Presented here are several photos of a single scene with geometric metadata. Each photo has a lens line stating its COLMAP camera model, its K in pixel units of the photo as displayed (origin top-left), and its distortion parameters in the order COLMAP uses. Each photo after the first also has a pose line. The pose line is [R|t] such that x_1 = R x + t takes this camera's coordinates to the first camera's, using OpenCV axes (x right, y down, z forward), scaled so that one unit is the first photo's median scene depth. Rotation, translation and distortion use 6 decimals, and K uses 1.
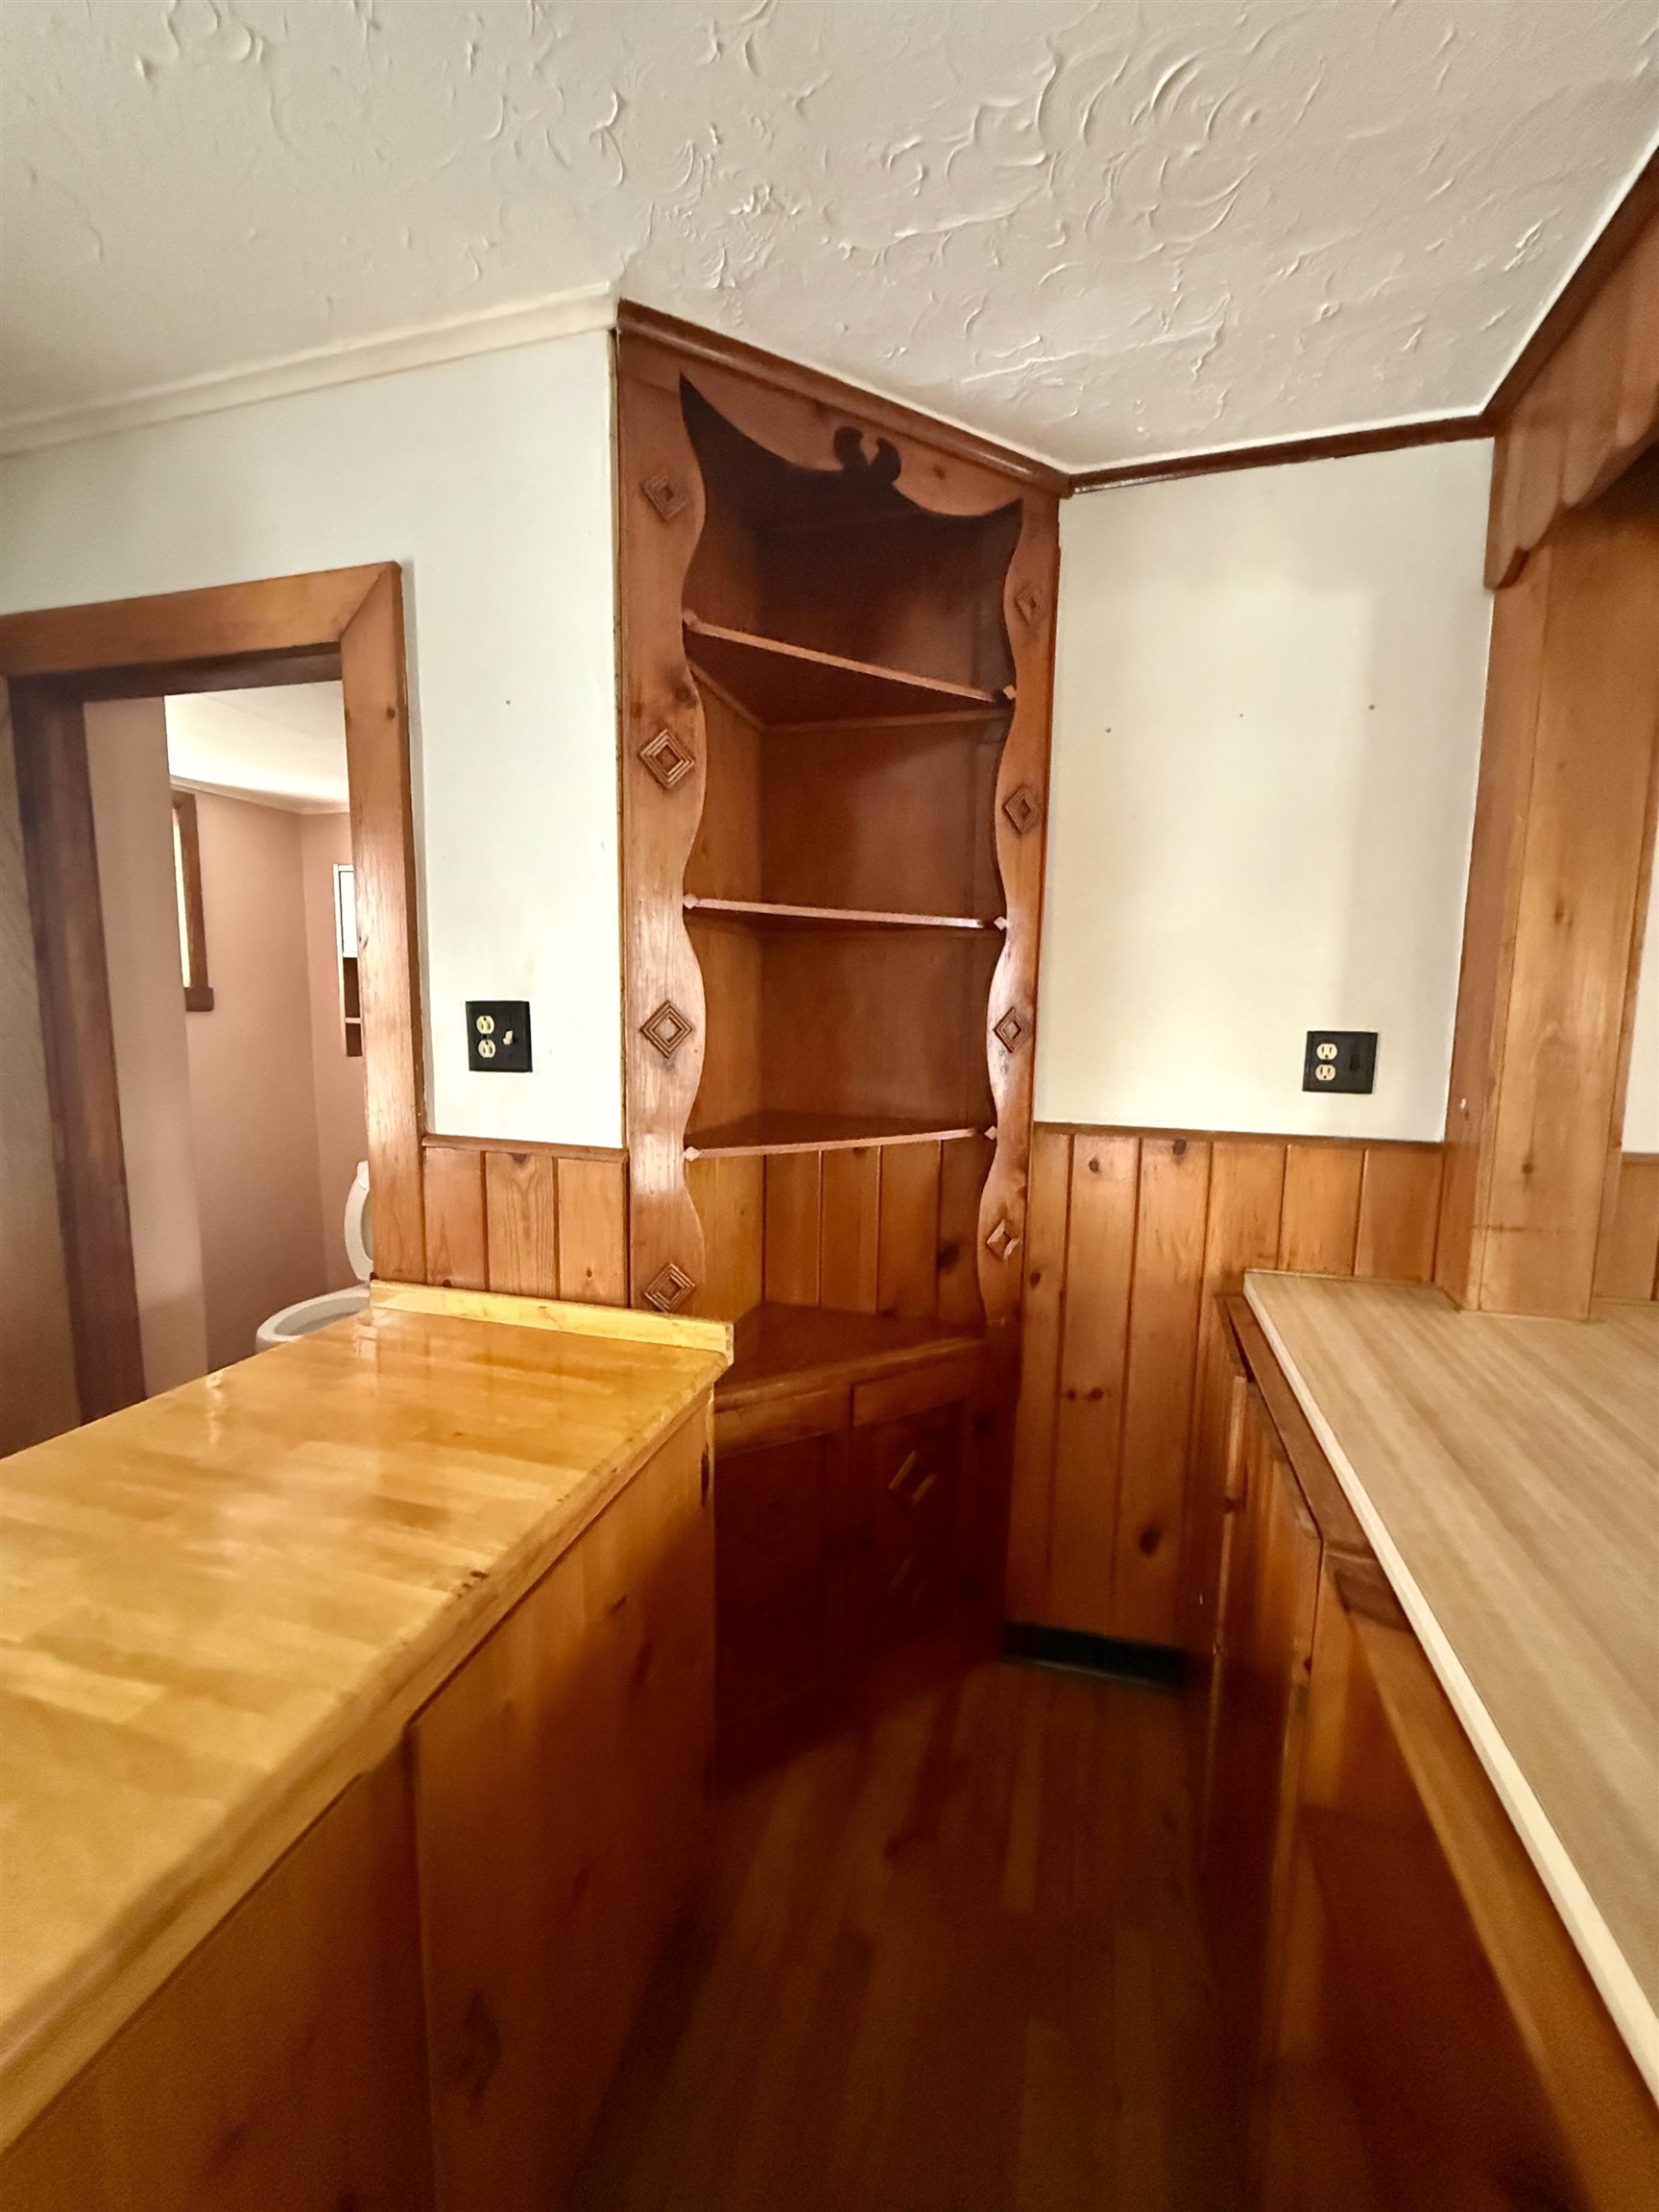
lens RADIAL K [[882.7, 0, 831.9], [0, 882.7, 1103.9], [0, 0, 1]] dist [0.002812, 0.000131]
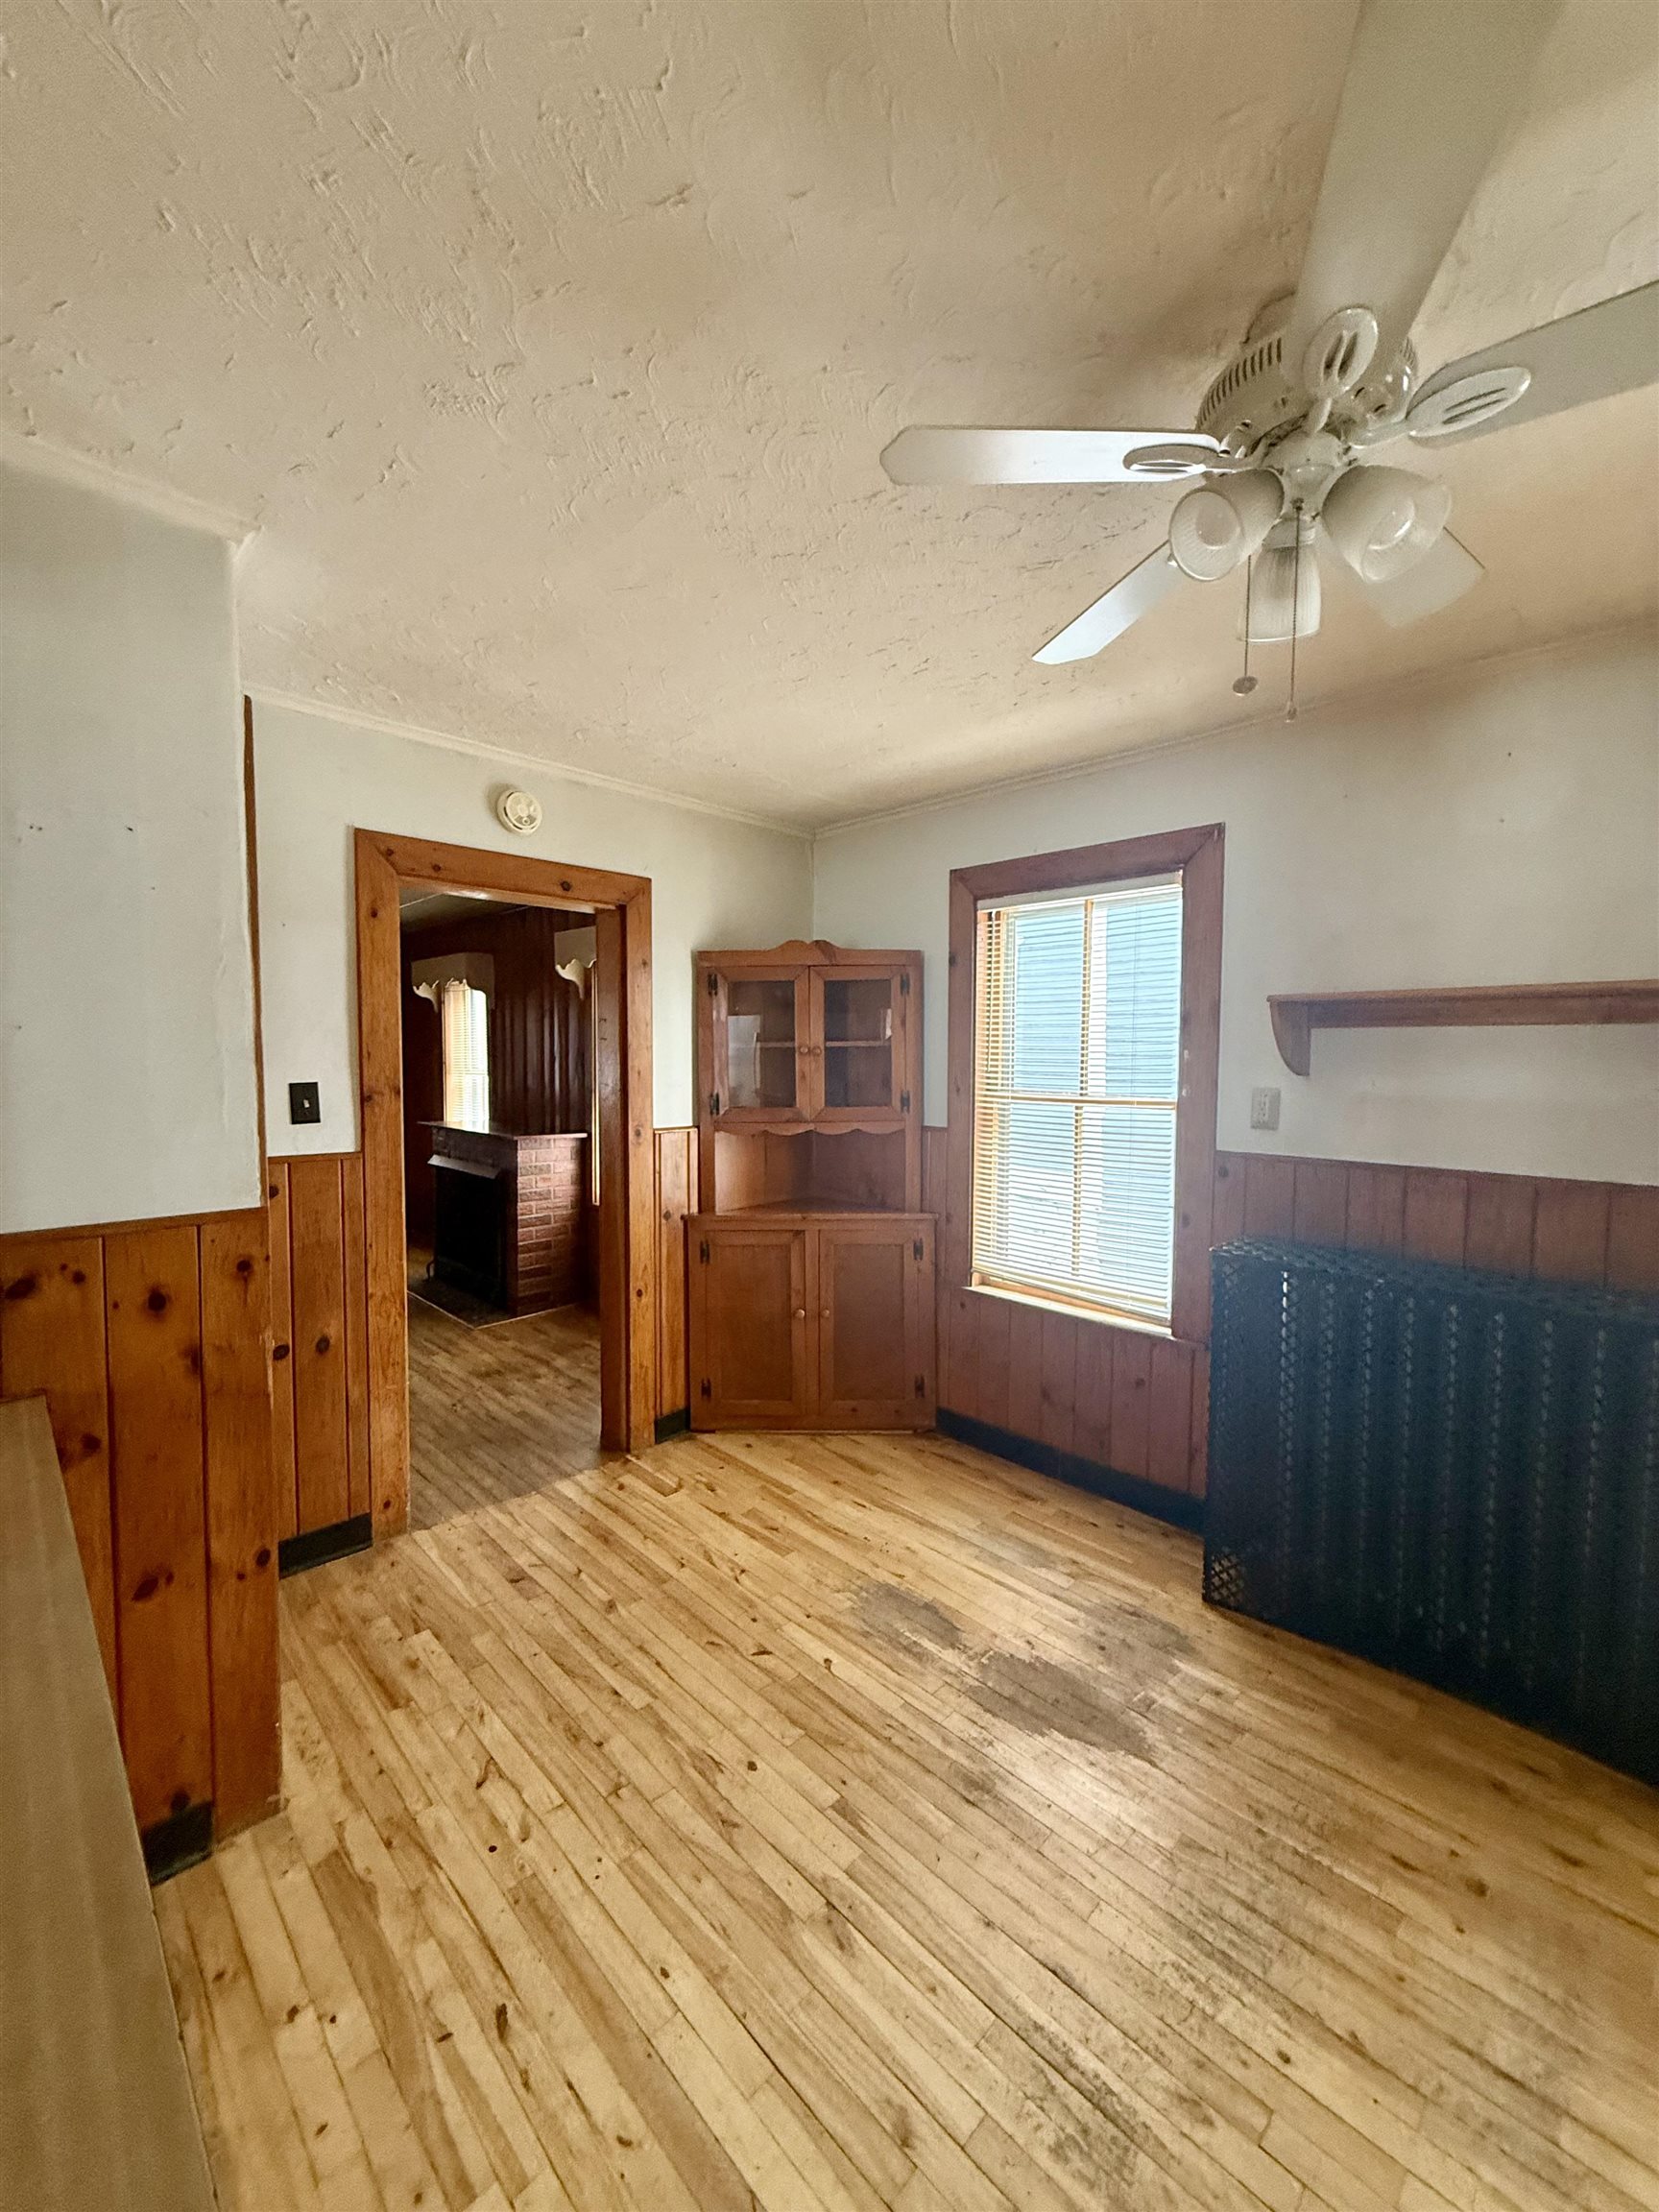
lens RADIAL K [[882.7, 0, 827.3], [0, 882.7, 1099.1], [0, 0, 1]] dist [0.002812, 0.000131]
pose [[0.491291, -0.059235, 0.868979, -1.494304], [0.105114, 0.994425, 0.008358, 0.020624], [-0.864630, 0.087236, 0.494779, -0.984528]]
